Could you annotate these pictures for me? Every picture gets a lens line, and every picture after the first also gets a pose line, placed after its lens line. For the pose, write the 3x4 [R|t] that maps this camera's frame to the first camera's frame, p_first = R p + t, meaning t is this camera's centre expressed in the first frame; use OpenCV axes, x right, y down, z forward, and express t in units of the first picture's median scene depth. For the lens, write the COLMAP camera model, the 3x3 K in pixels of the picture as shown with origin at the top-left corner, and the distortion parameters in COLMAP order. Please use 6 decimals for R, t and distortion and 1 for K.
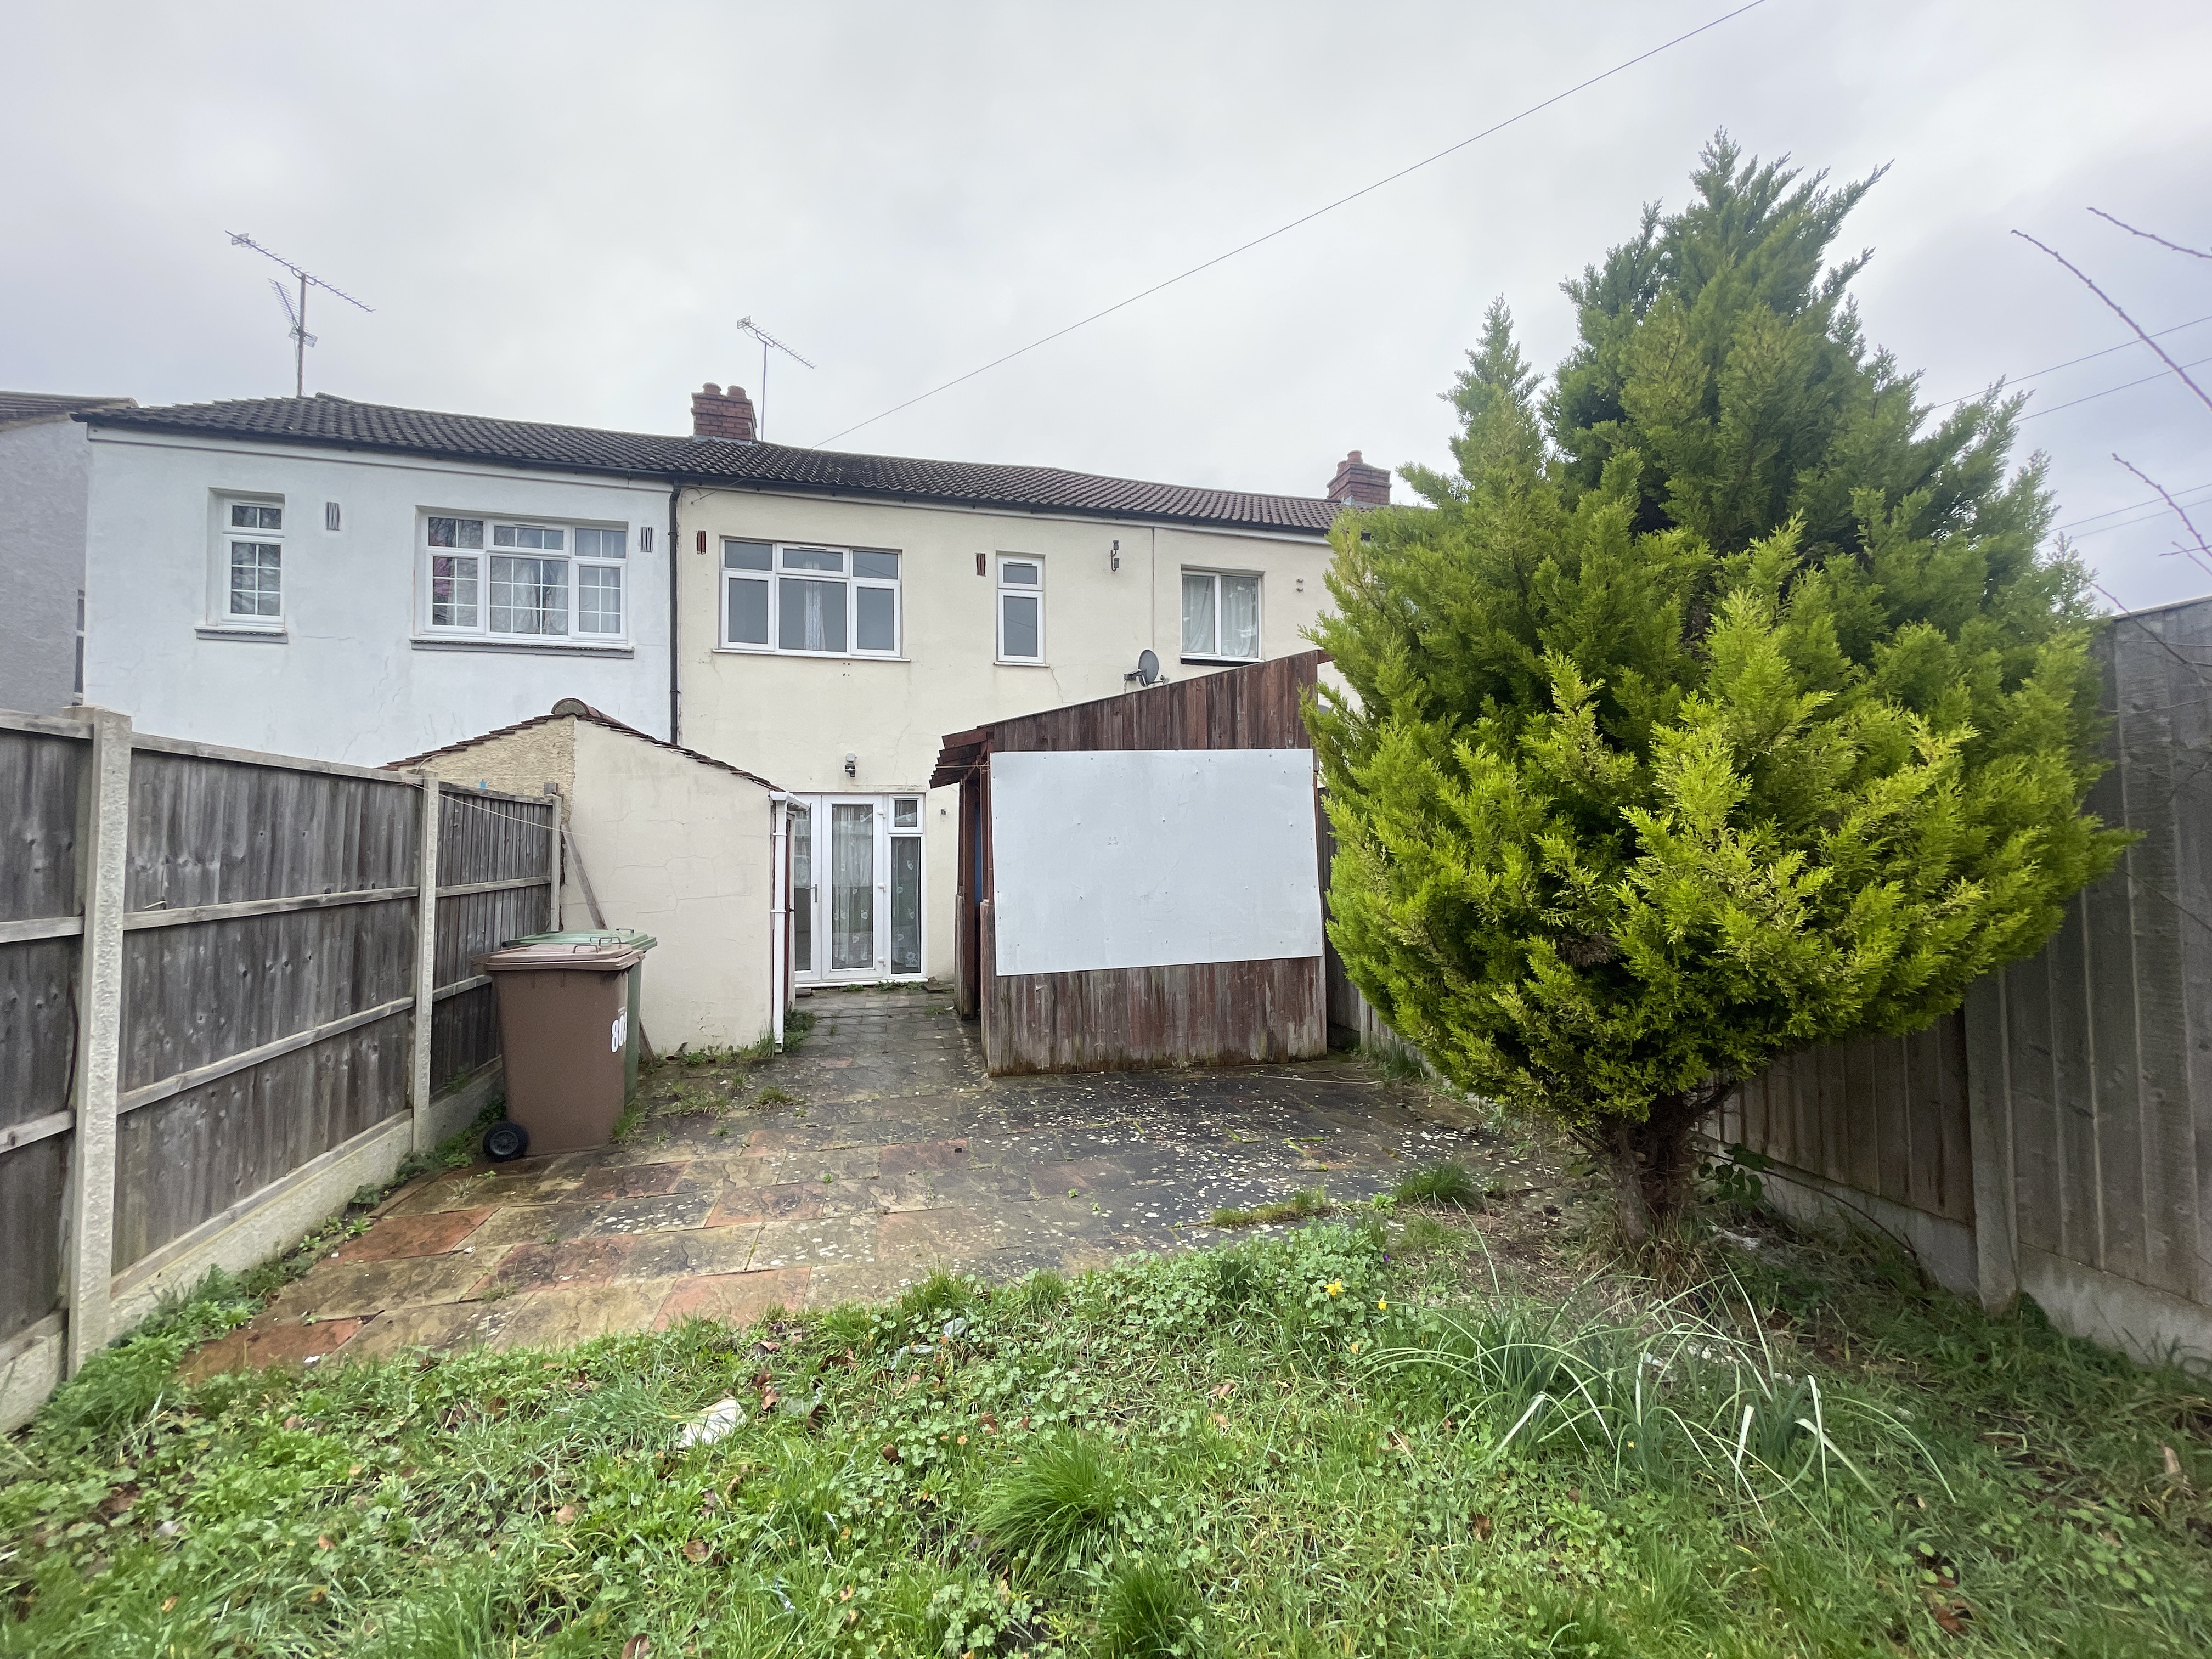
lens RADIAL K [[895.7, 0, 1109.2], [0, 895.7, 820.9], [0, 0, 1]] dist [0.000323, -0.000063]
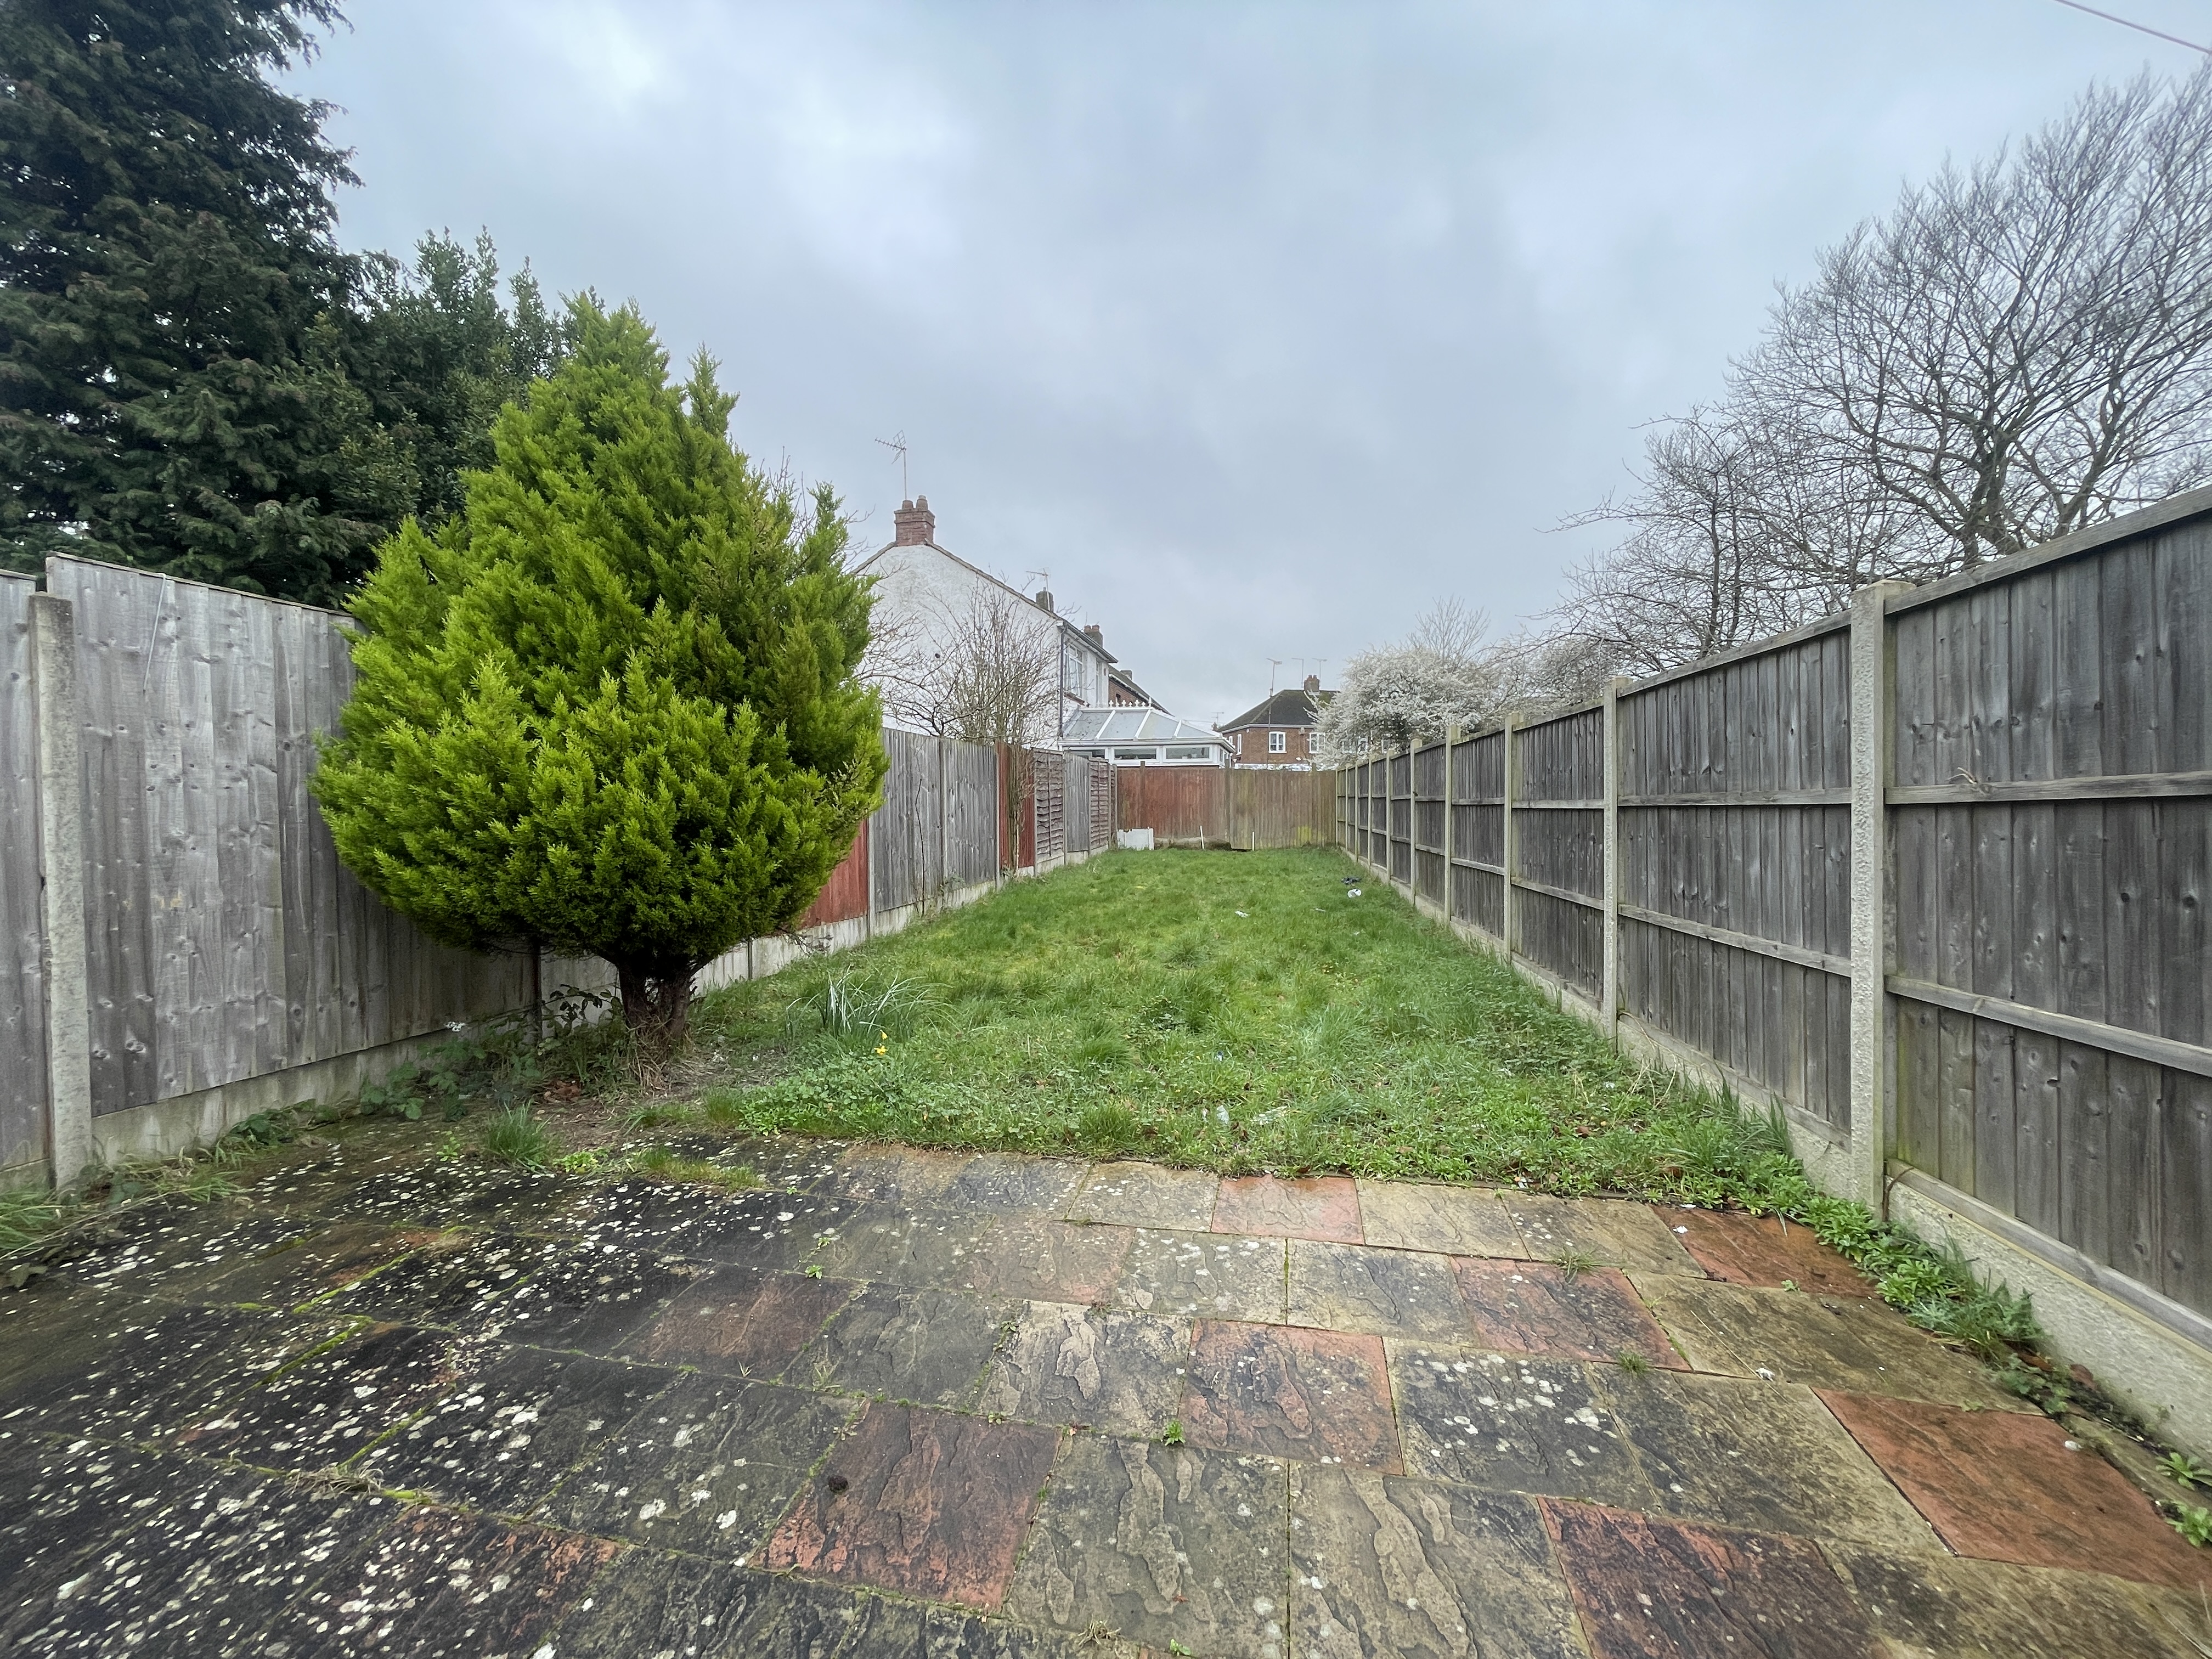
lens RADIAL K [[895.7, 0, 1107.1], [0, 895.7, 823.3], [0, 0, 1]] dist [0.000323, -0.000063]
pose [[-0.907919, 0.008161, 0.419067, -0.484533], [-0.000630, 0.999783, -0.020833, 0.110082], [-0.419146, -0.019179, -0.907716, 1.461677]]
